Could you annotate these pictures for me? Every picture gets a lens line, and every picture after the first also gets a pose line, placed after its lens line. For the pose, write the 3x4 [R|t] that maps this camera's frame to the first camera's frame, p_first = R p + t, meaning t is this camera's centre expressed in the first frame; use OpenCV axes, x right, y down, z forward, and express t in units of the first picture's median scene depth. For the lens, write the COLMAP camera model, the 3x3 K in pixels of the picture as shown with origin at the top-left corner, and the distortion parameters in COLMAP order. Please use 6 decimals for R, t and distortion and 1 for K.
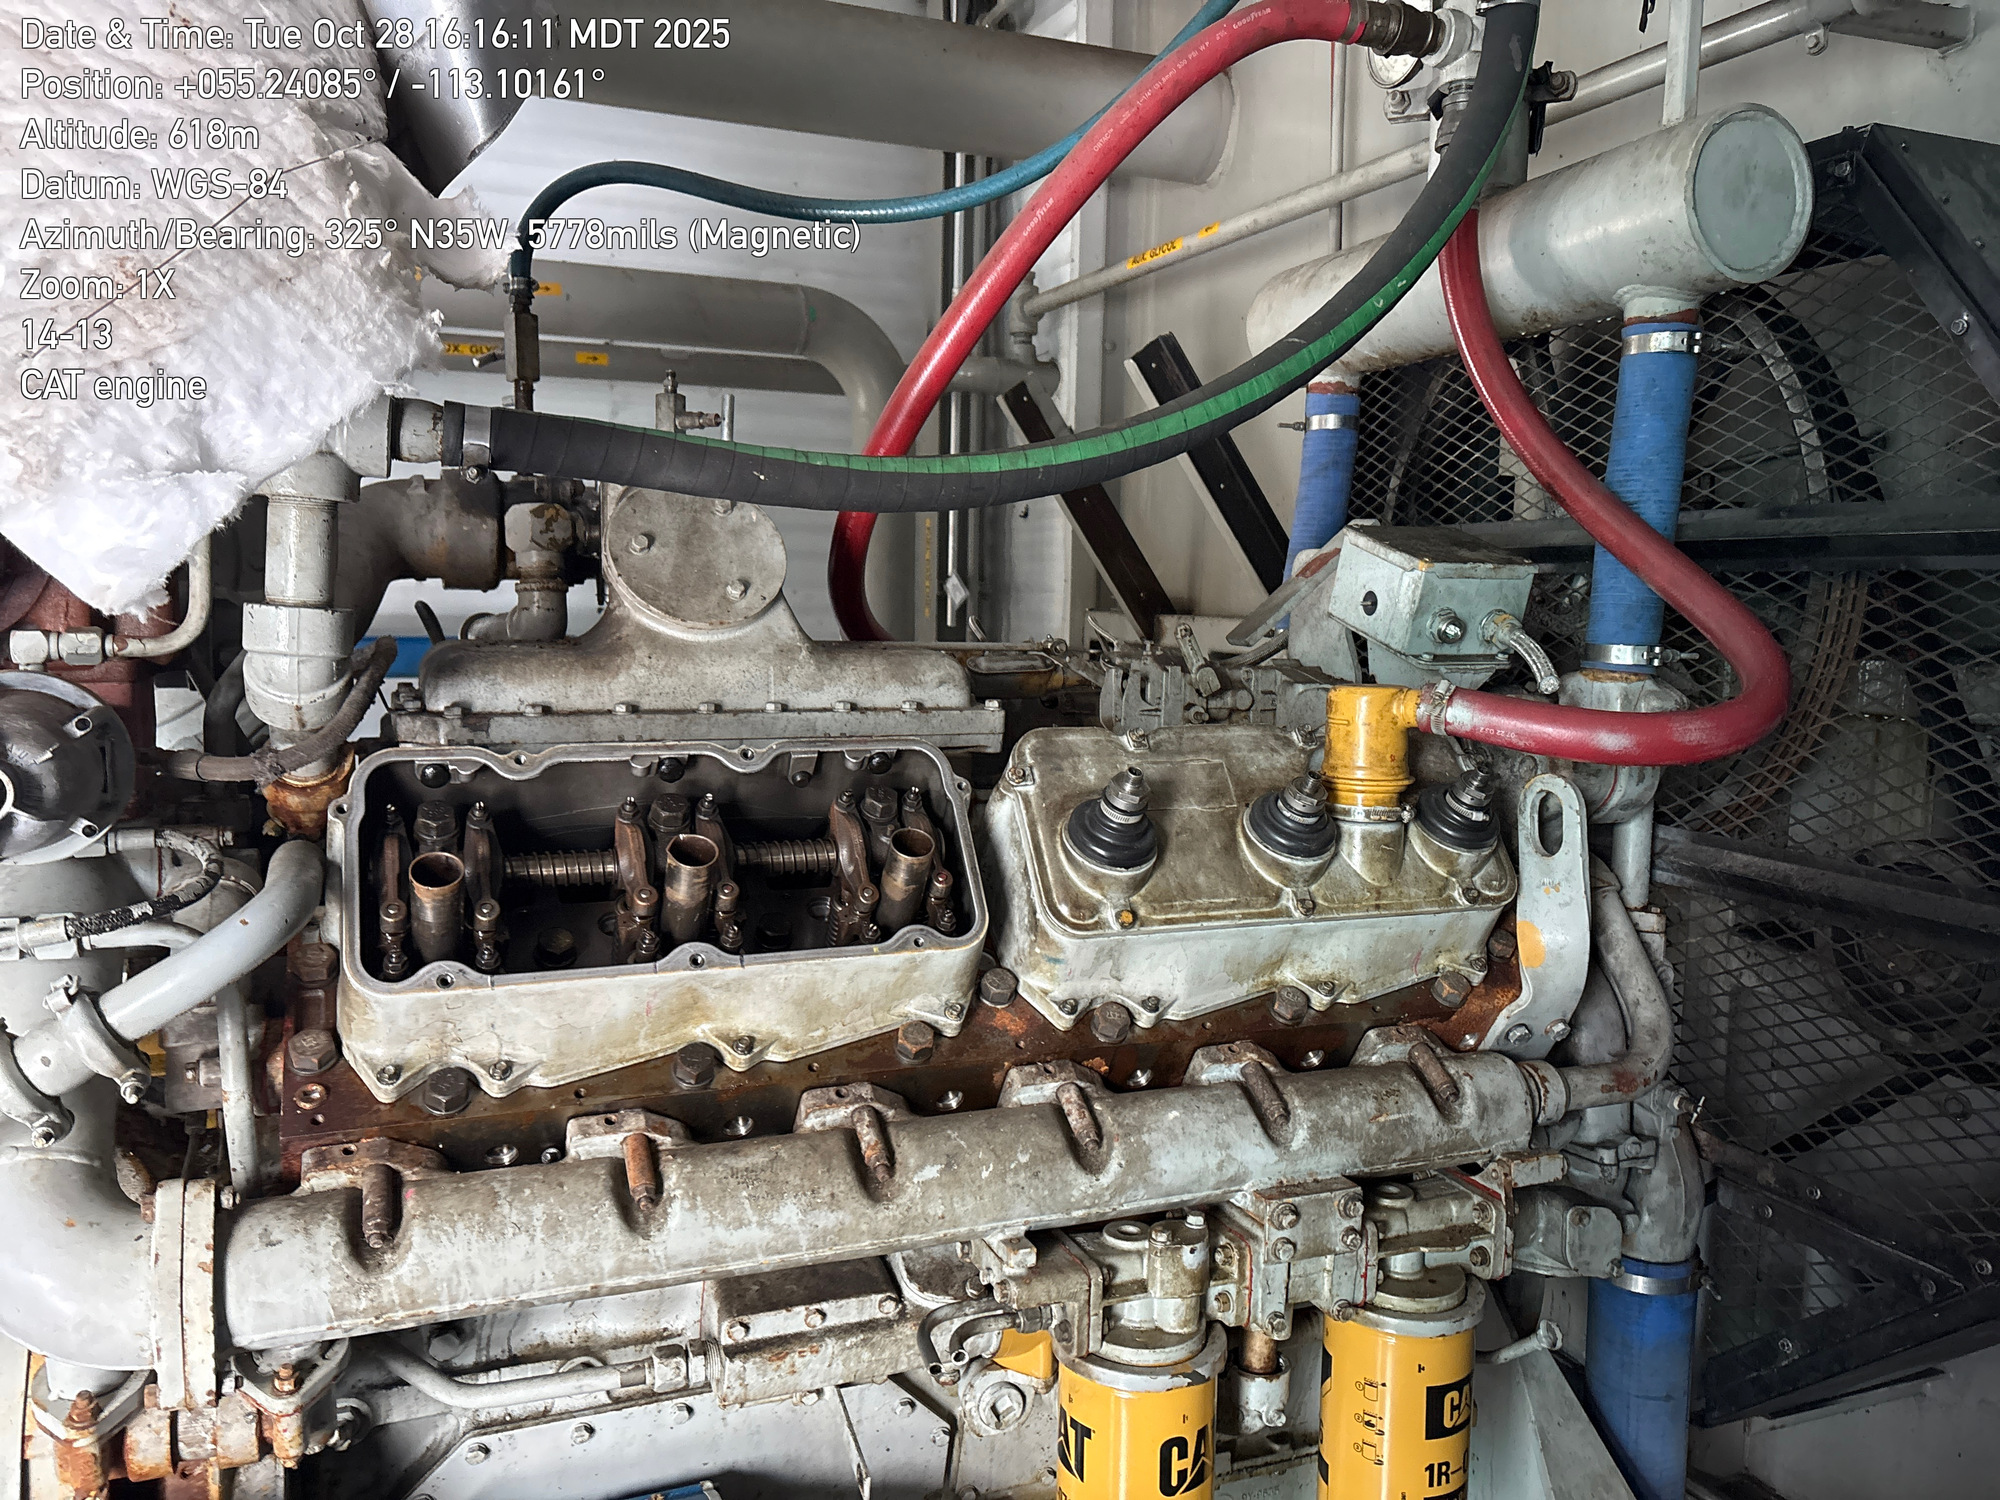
lens RADIAL K [[1509.8, 0, 983.7], [0, 1509.8, 737.4], [0, 0, 1]] dist [0.053721, -0.060129]
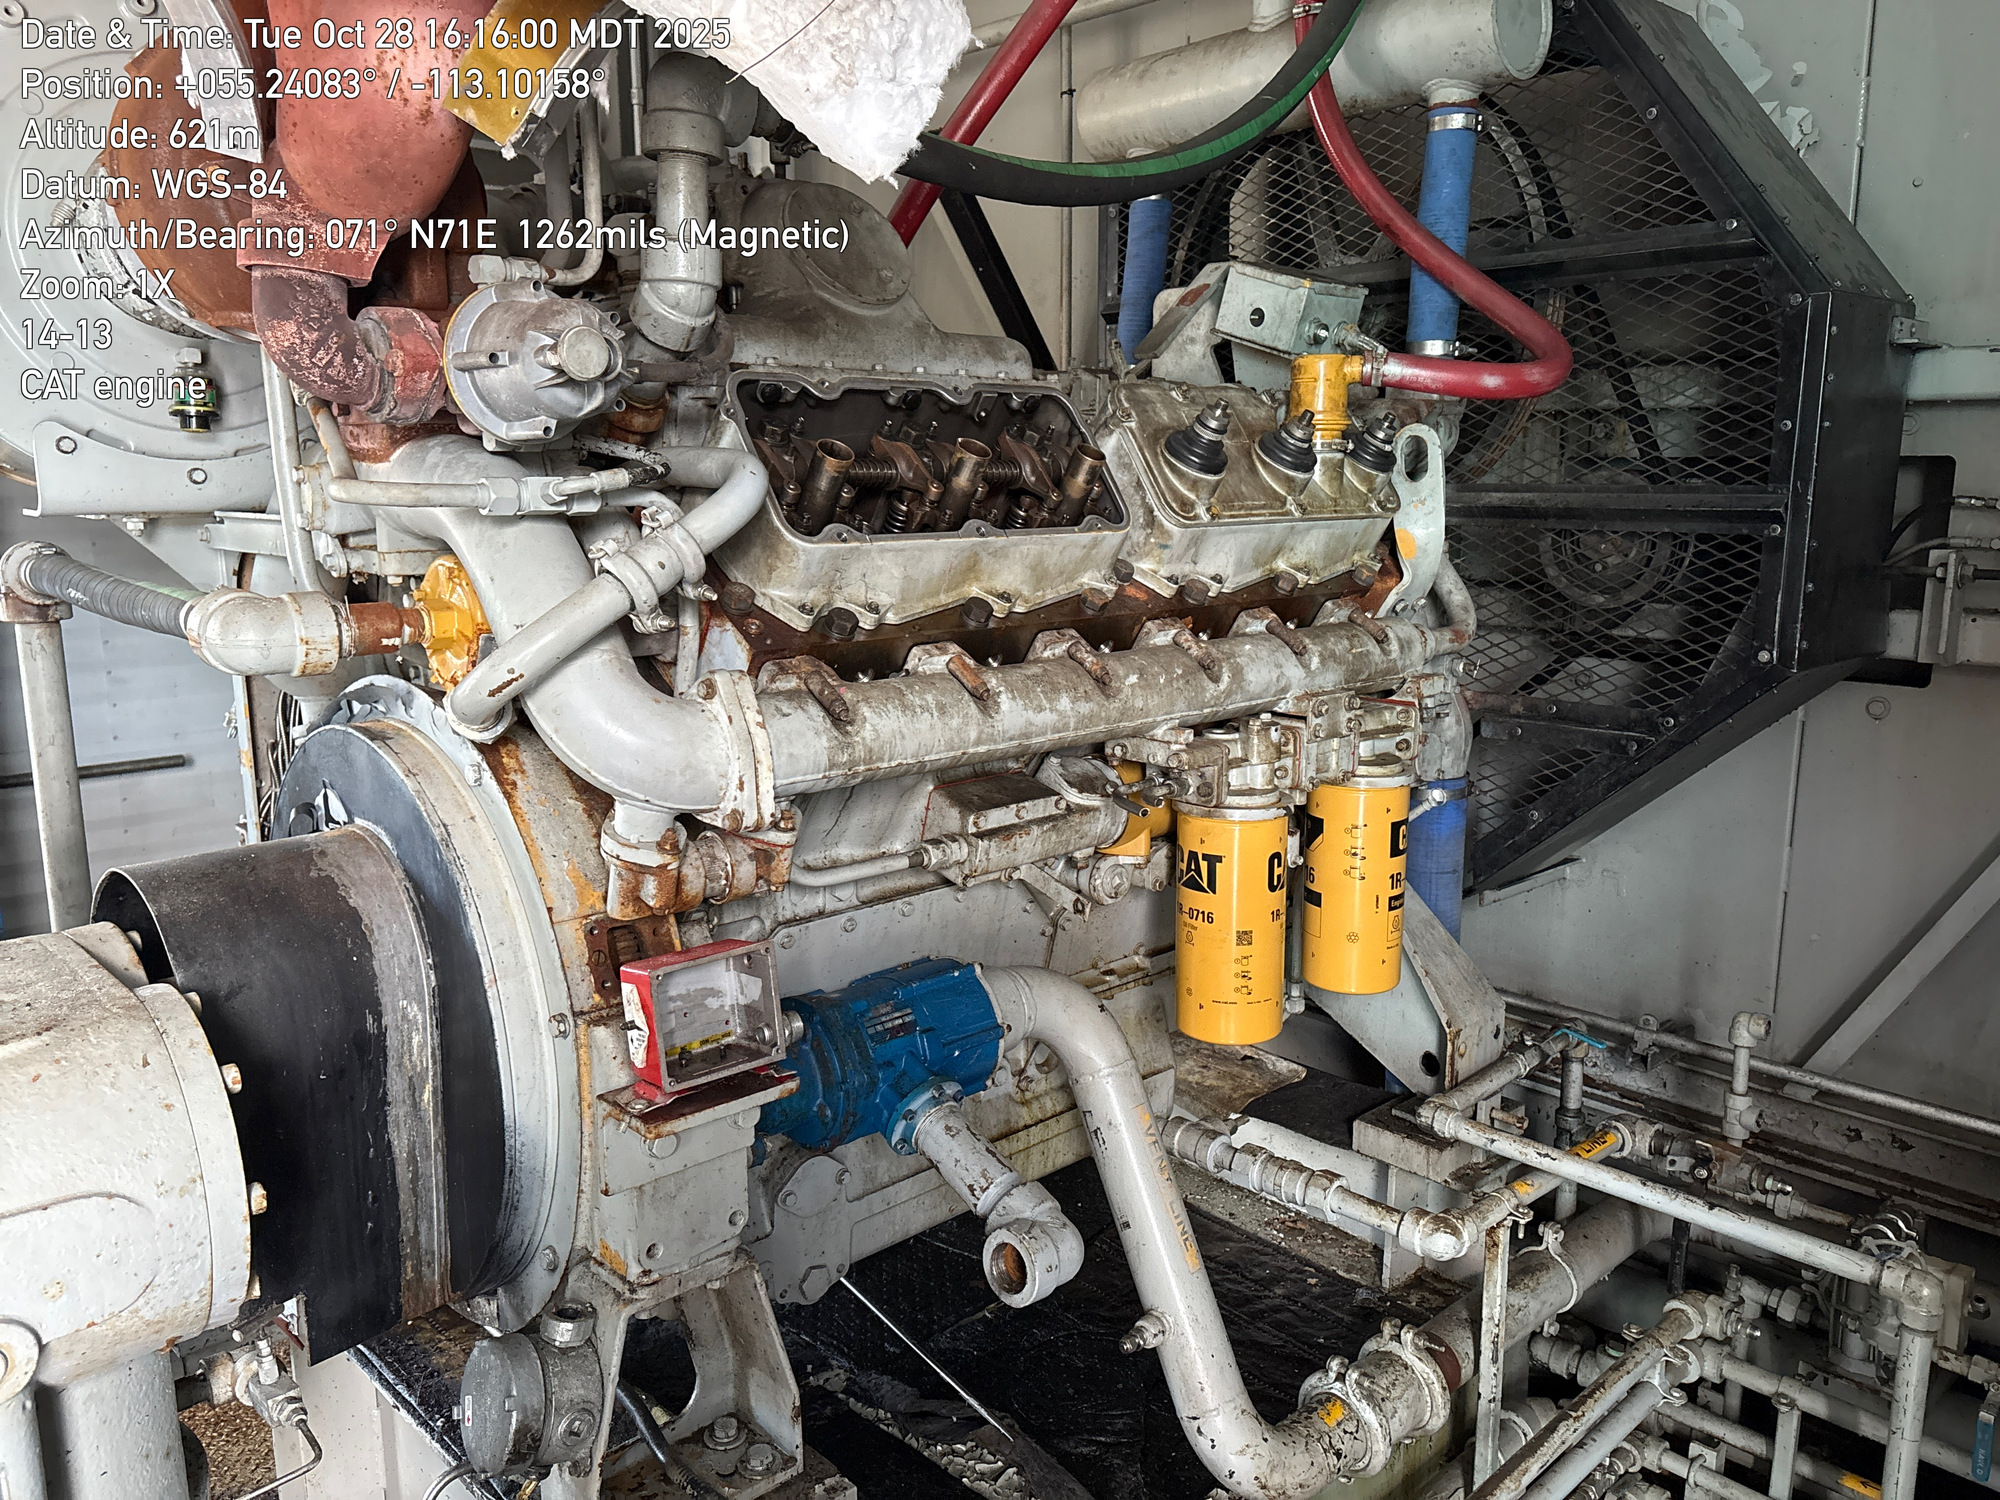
lens RADIAL K [[1509.8, 0, 1007.9], [0, 1509.8, 747.1], [0, 0, 1]] dist [0.053721, -0.060129]
pose [[0.930474, -0.086897, 0.355904, -0.584260], [0.054670, 0.993520, 0.099645, 0.181391], [-0.362257, -0.073260, 0.929195, -0.246963]]
